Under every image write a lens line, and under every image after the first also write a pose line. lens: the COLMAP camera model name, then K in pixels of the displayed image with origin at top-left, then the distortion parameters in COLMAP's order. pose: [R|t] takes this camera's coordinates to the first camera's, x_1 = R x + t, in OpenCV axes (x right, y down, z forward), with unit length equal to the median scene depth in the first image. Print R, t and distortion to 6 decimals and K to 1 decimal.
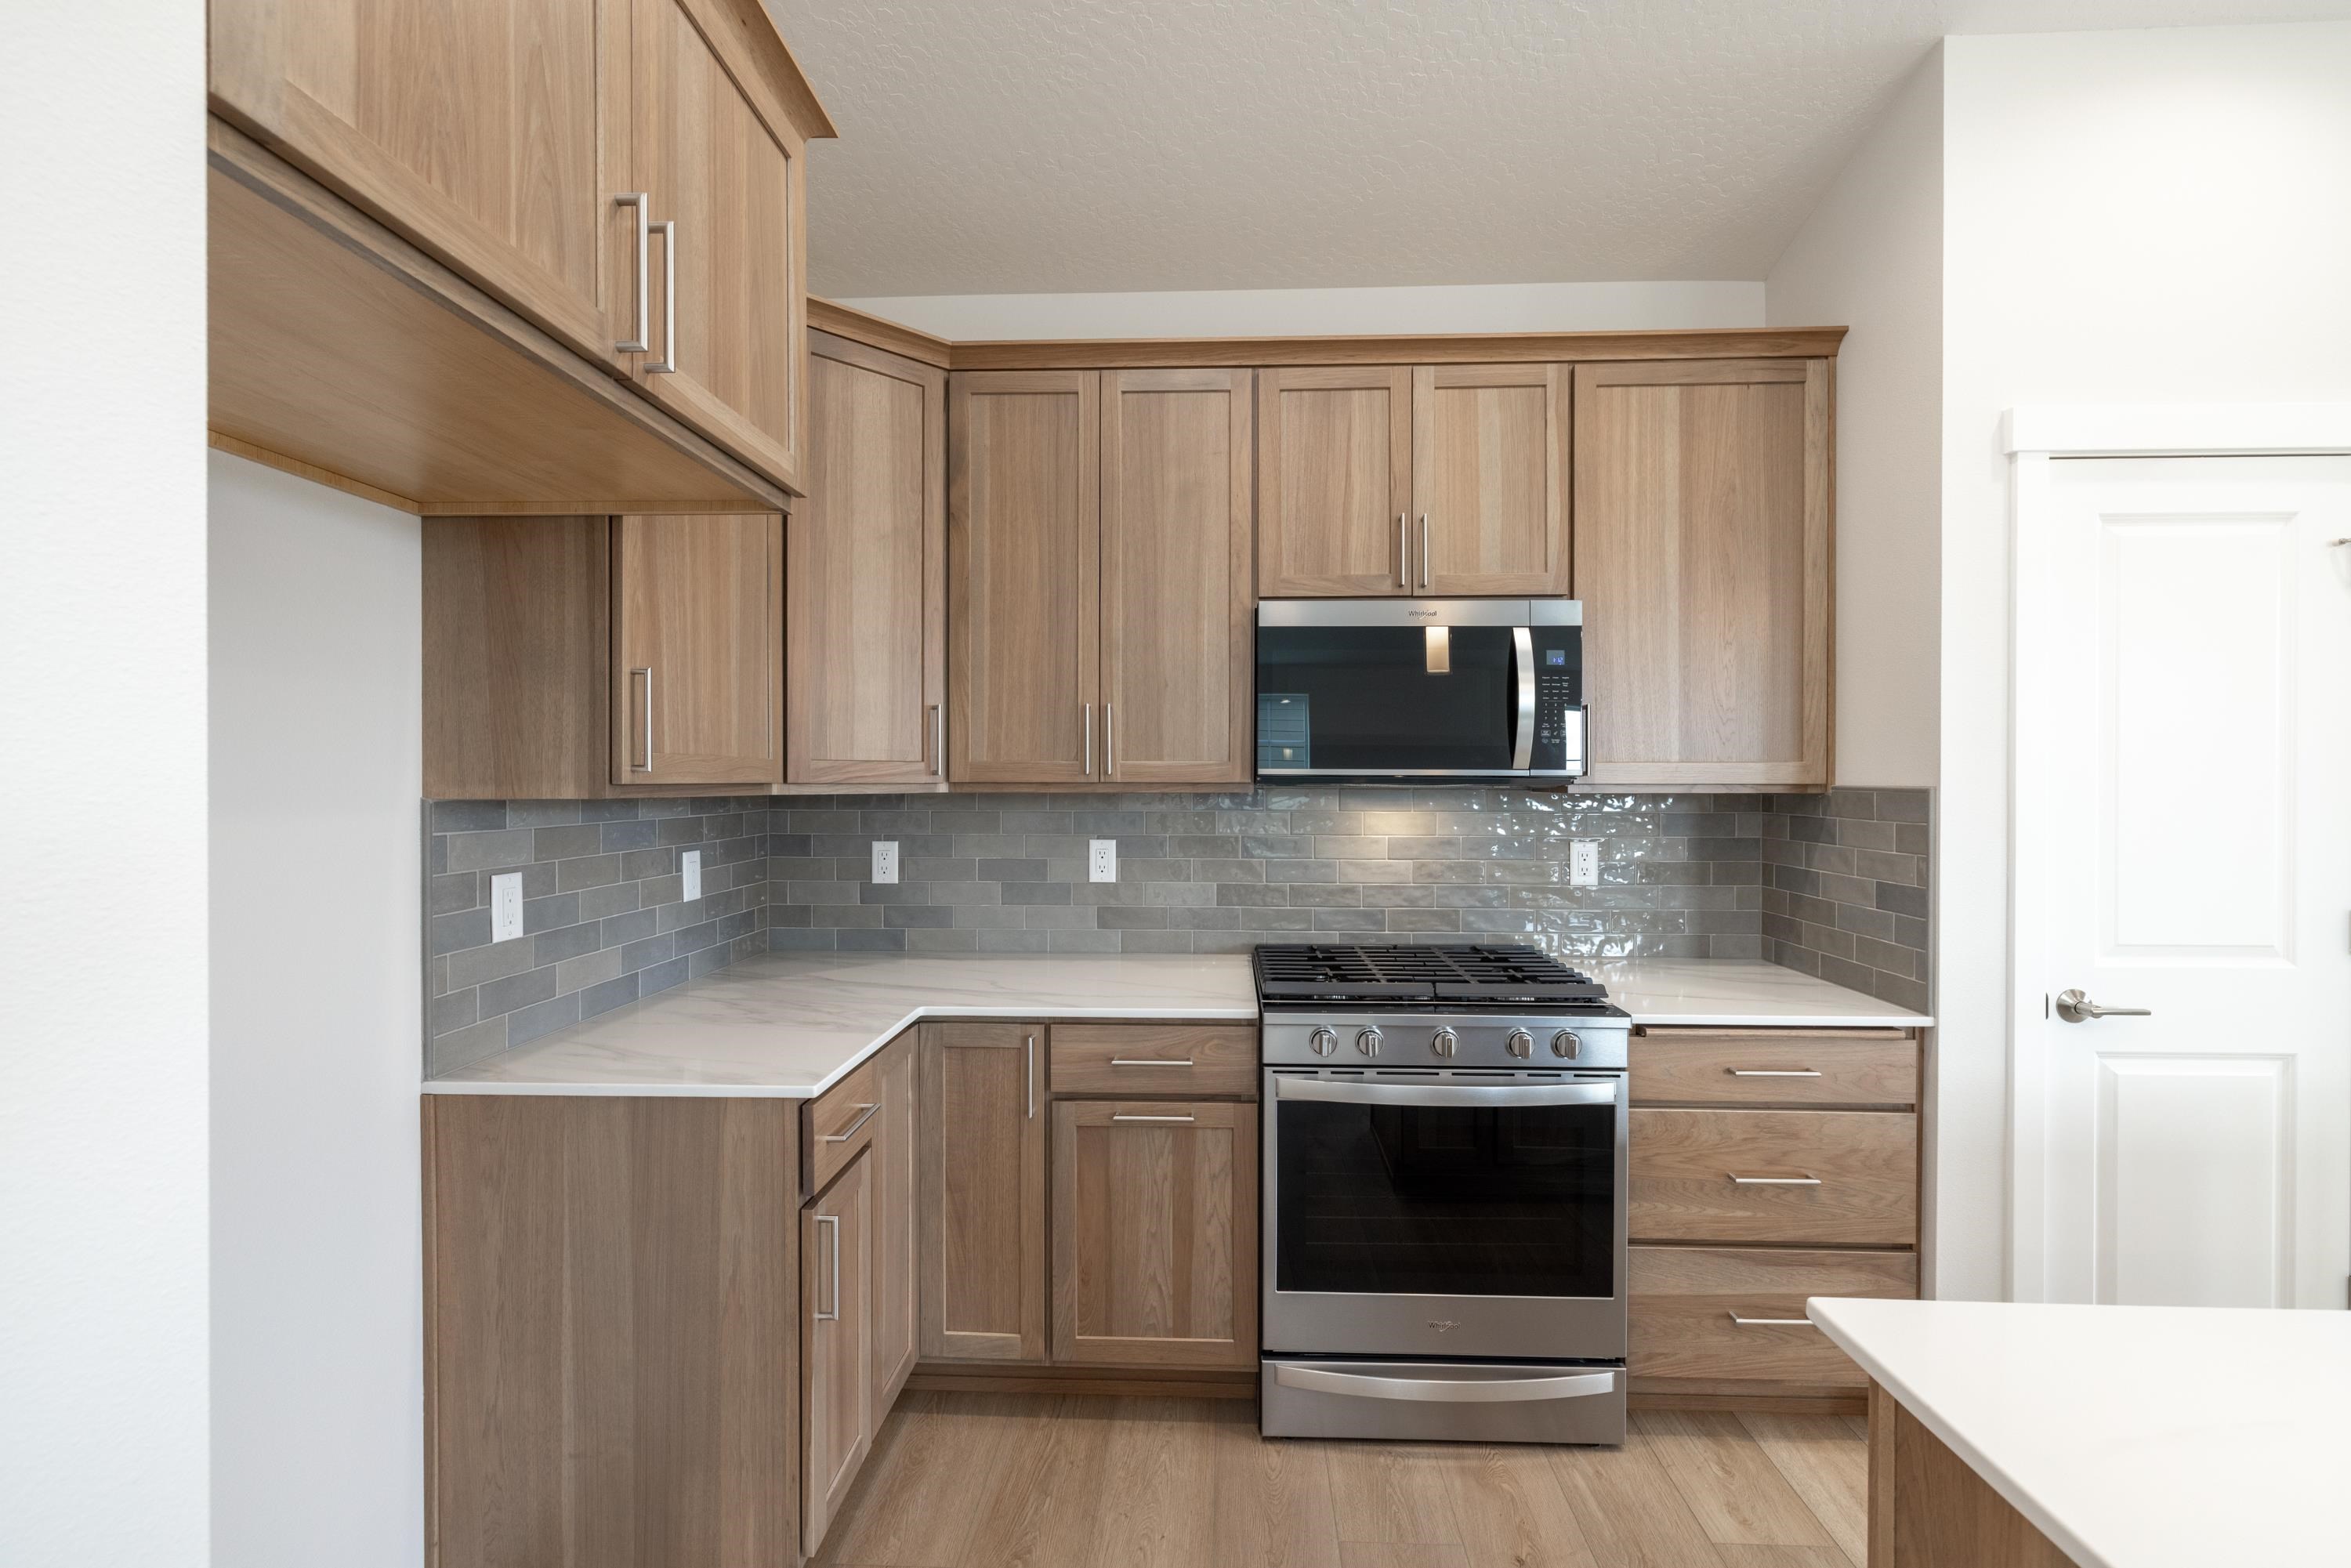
lens RADIAL K [[986.0, 0, 1174.5], [0, 986.0, 784.1], [0, 0, 1]] dist [-0.000521, 0.000066]
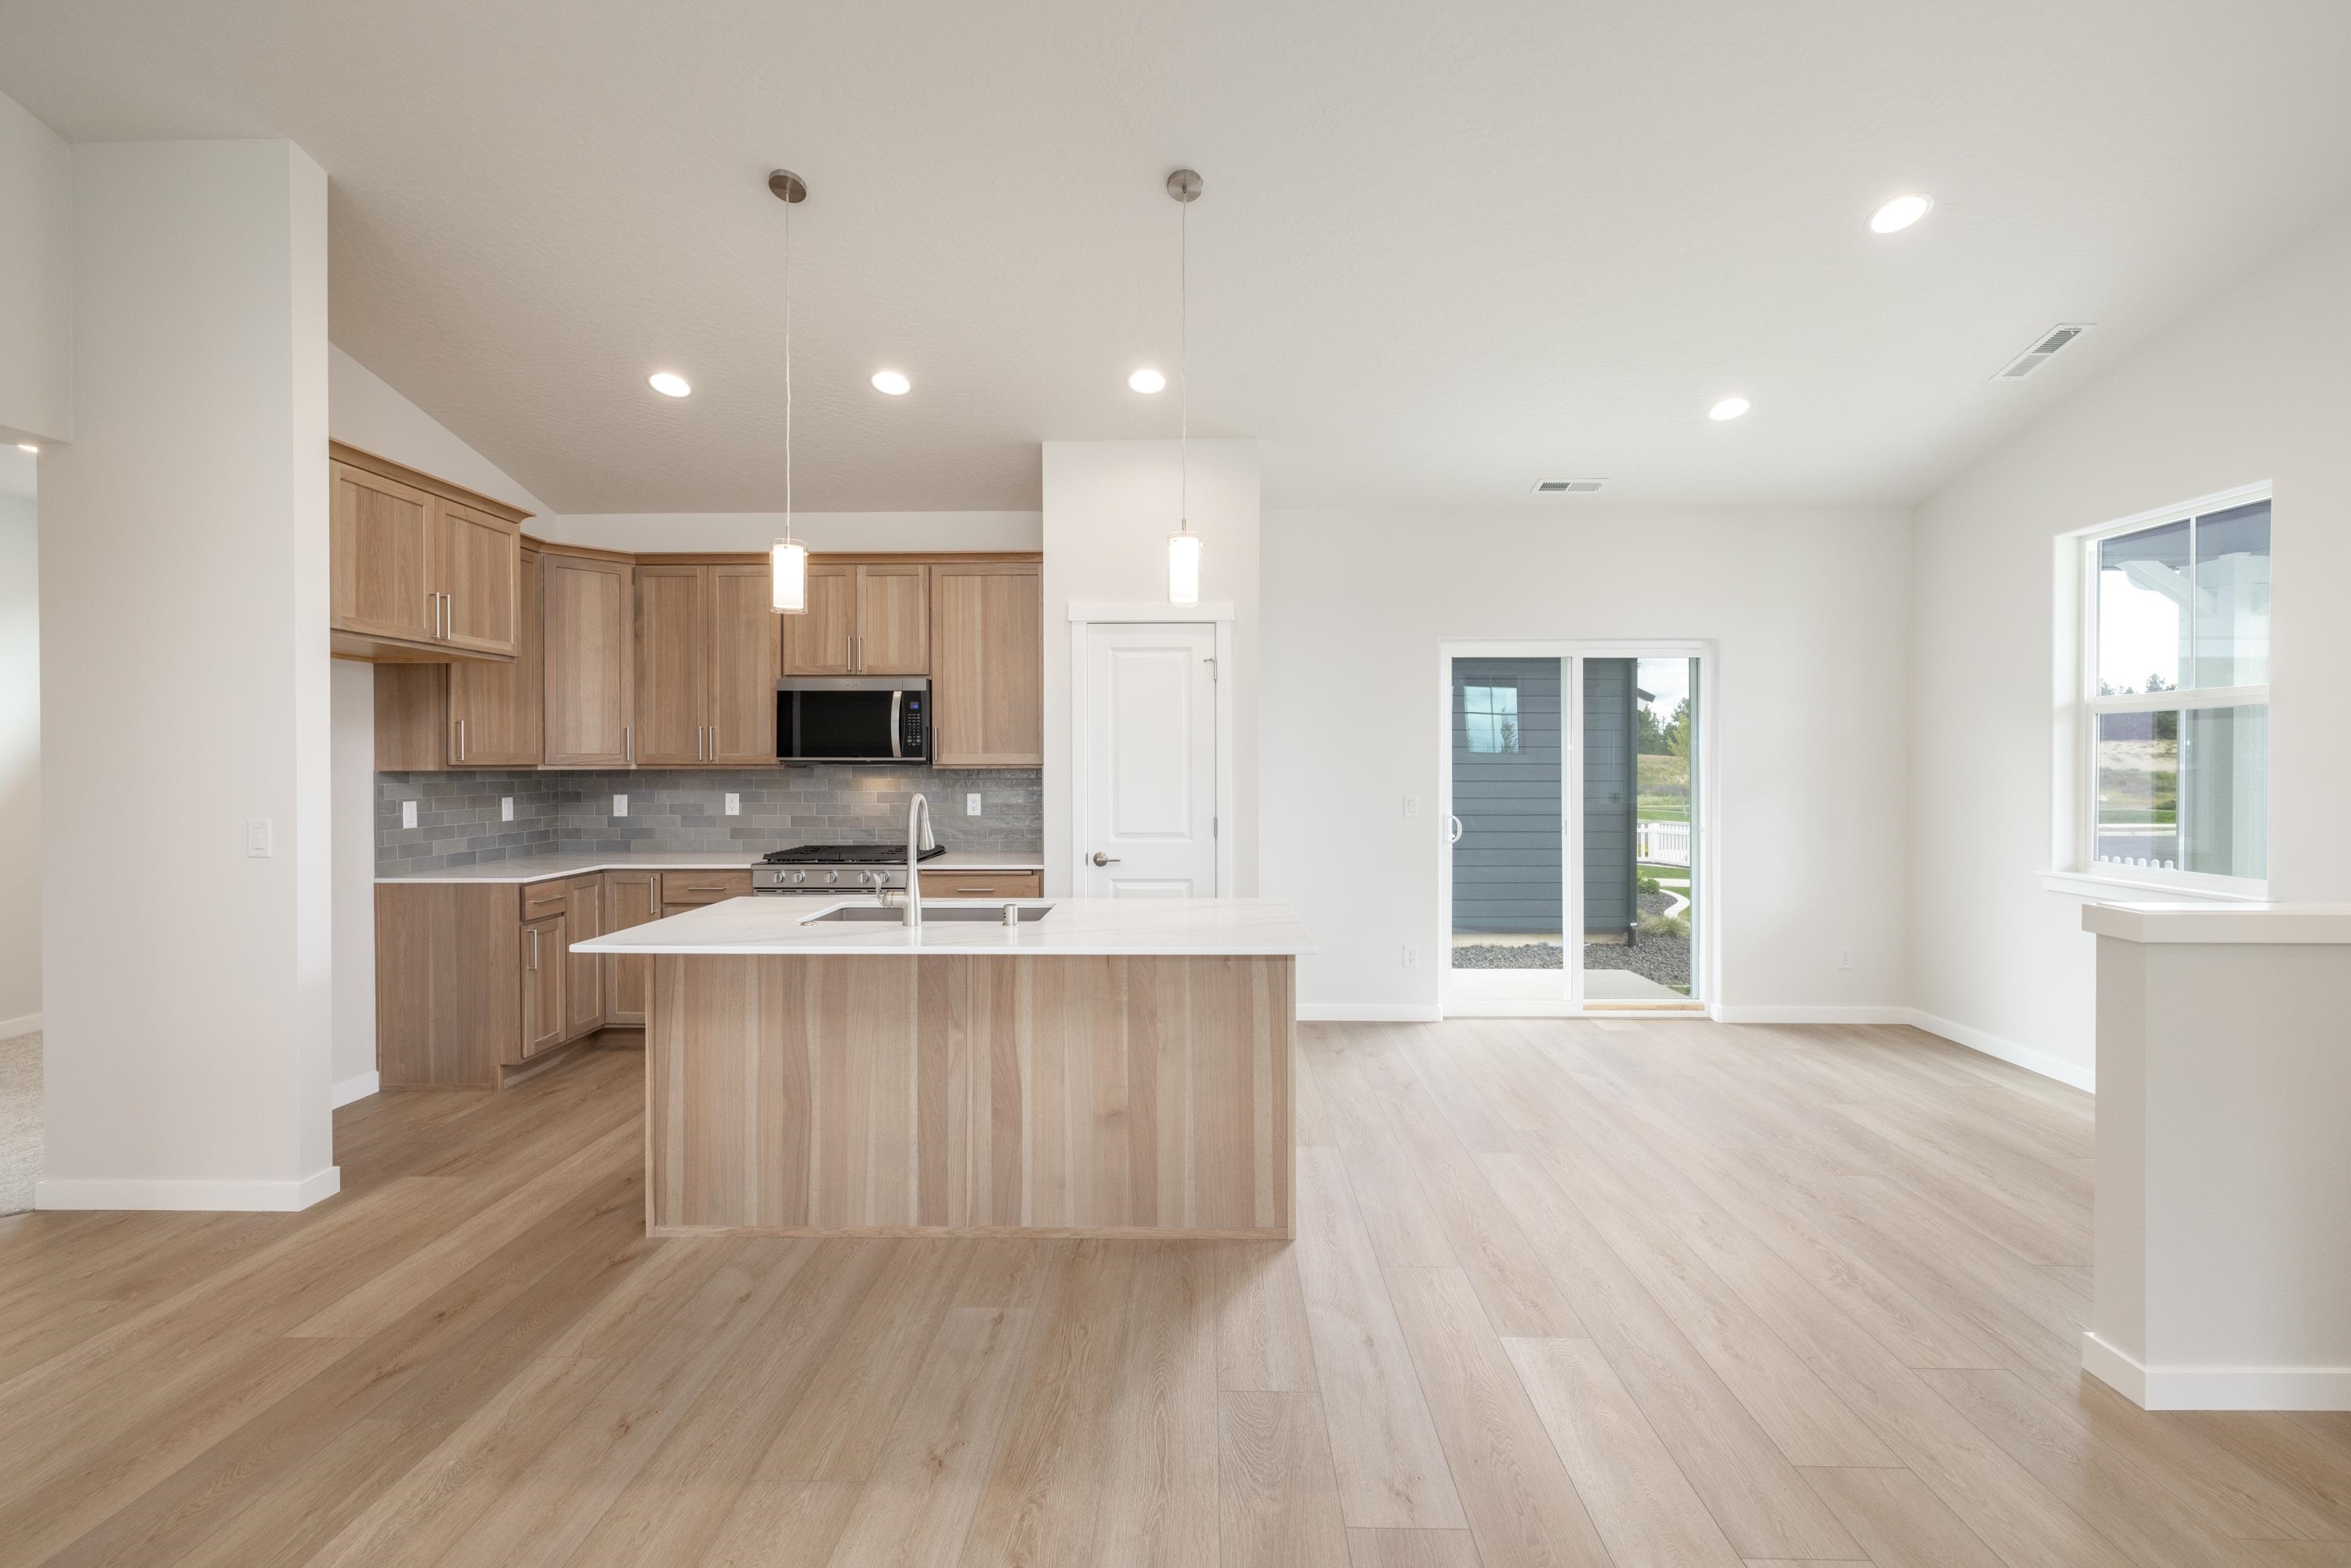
lens RADIAL K [[986.0, 0, 1176.3], [0, 986.0, 768.0], [0, 0, 1]] dist [-0.000521, 0.000066]
pose [[0.999711, -0.002177, 0.023938, 0.943725], [0.002147, 0.999997, 0.001273, 0.006952], [-0.023941, -0.001221, 0.999713, -1.207263]]
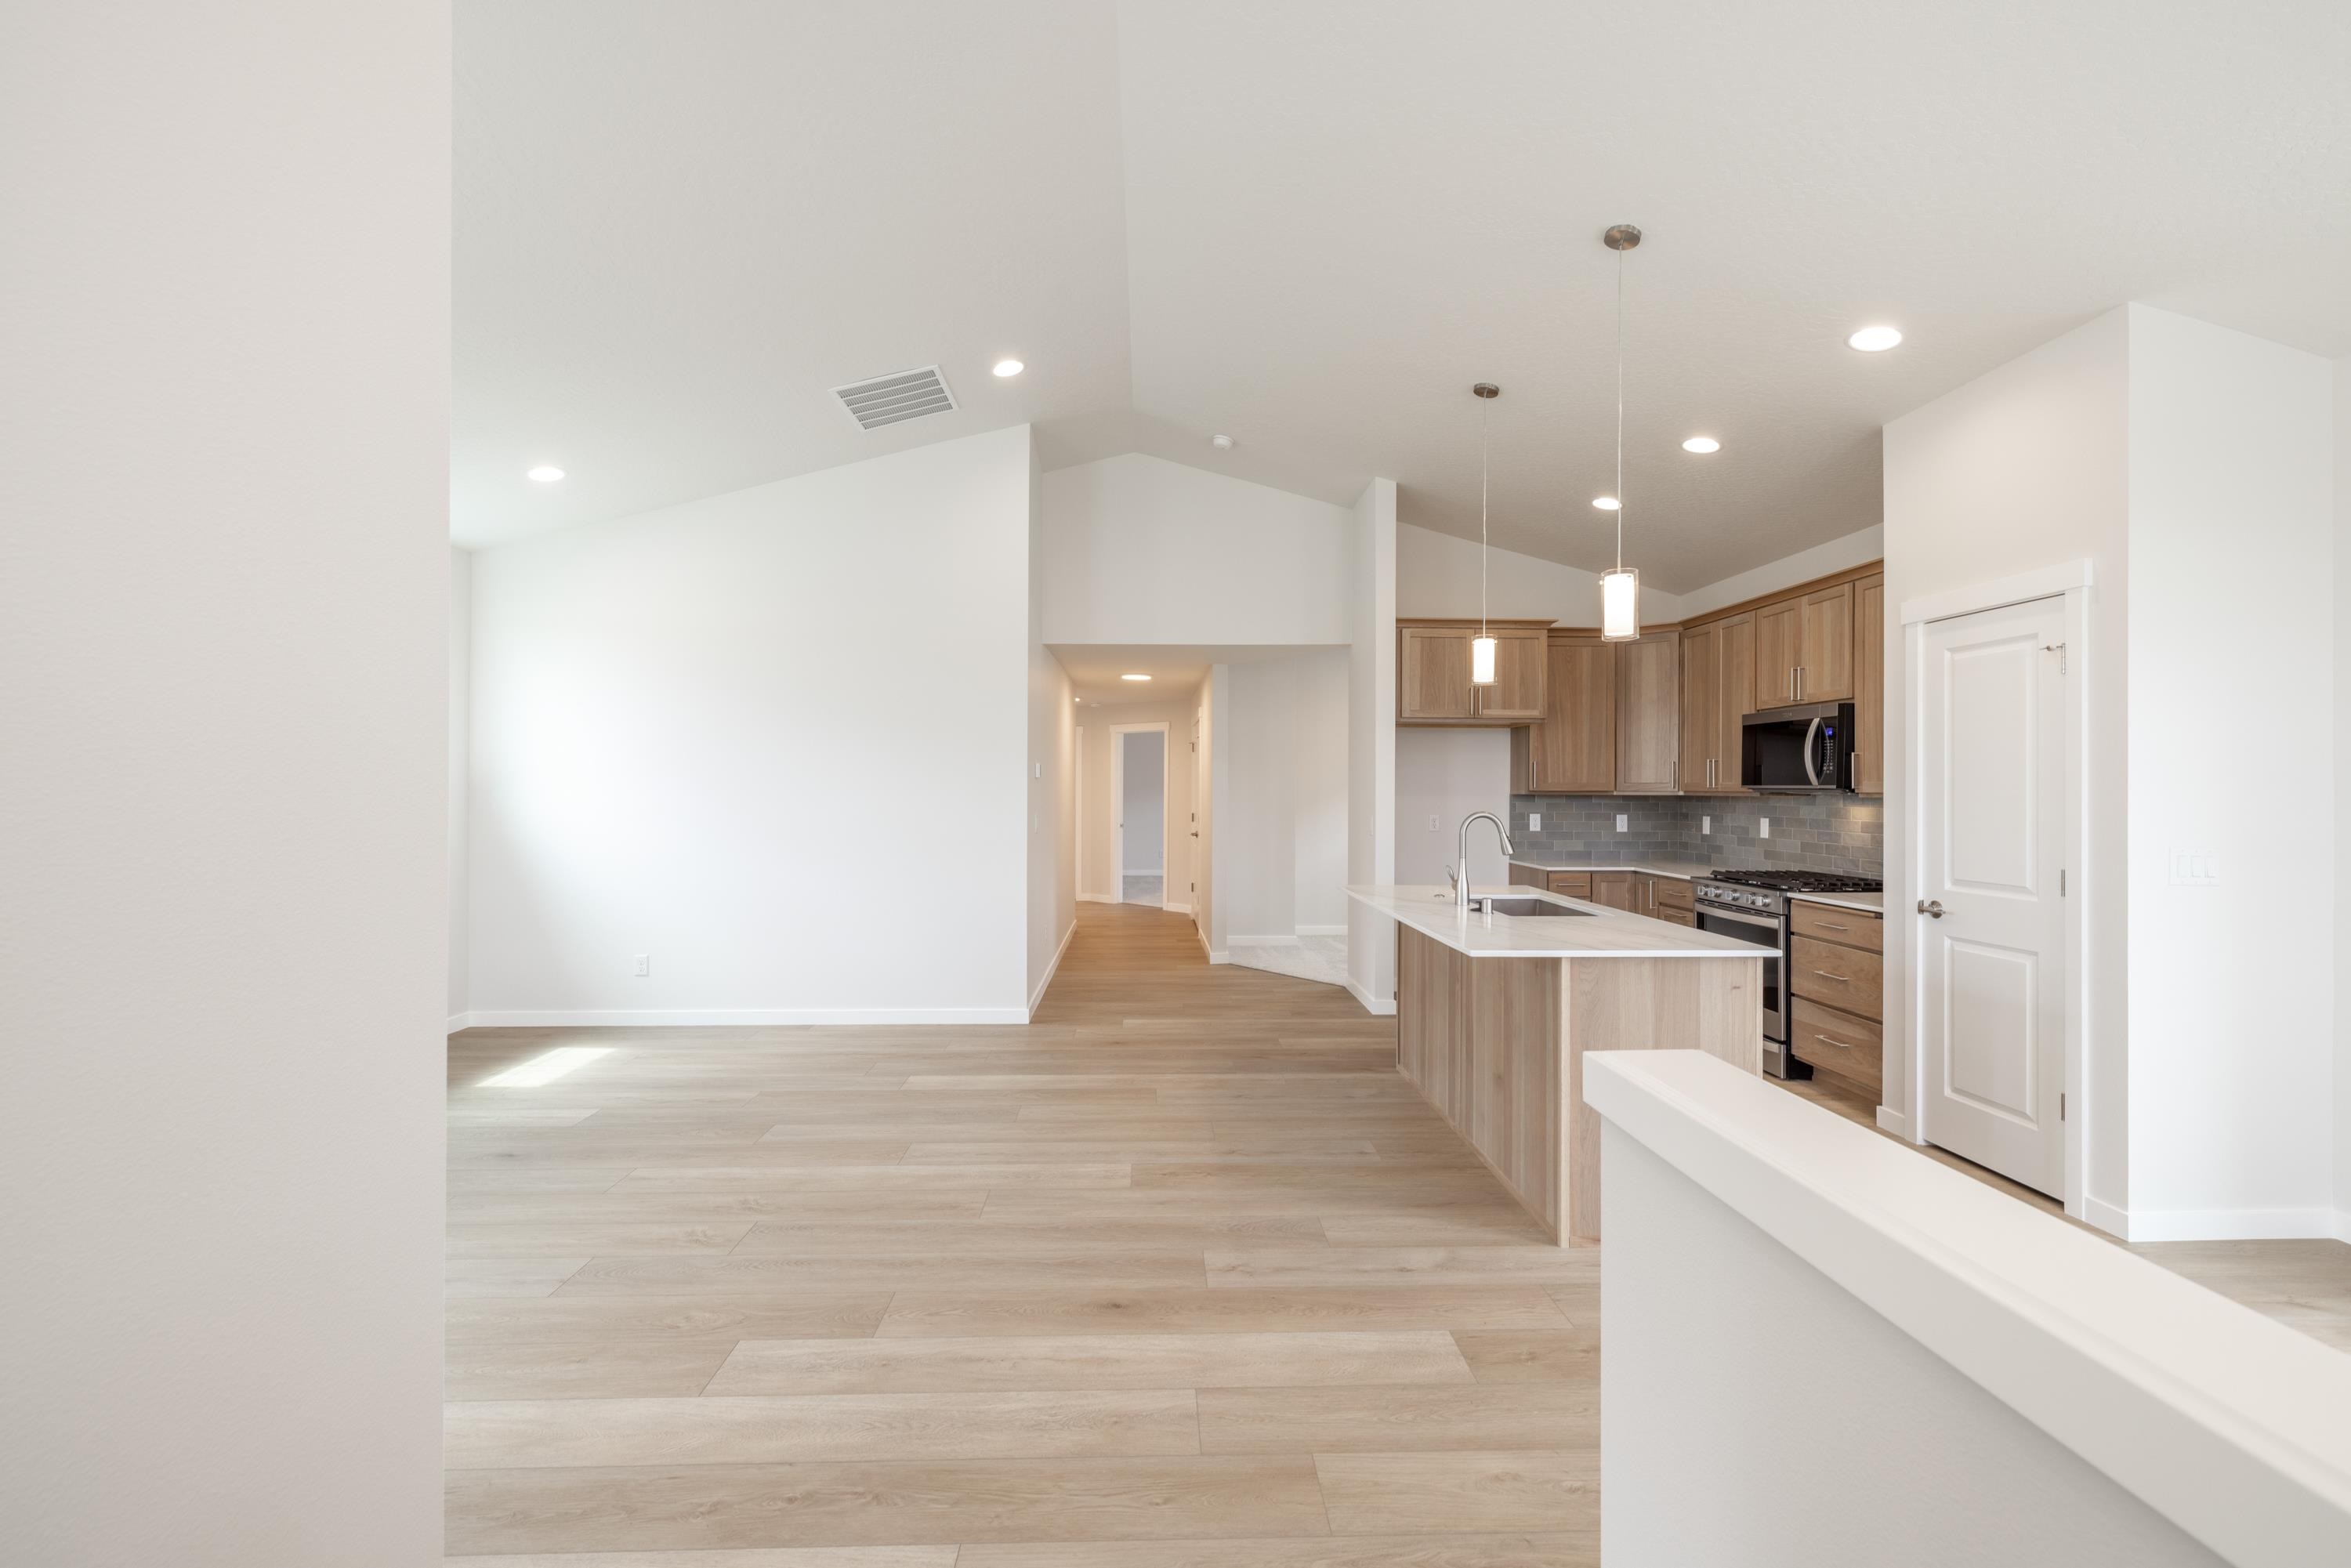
lens RADIAL K [[986.0, 0, 1191.7], [0, 986.0, 786.5], [0, 0, 1]] dist [-0.000521, 0.000066]
pose [[0.087284, -0.002172, -0.996181, 2.438670], [-0.009173, 0.999953, -0.002984, 0.006710], [0.996141, 0.009398, 0.087260, -0.539173]]
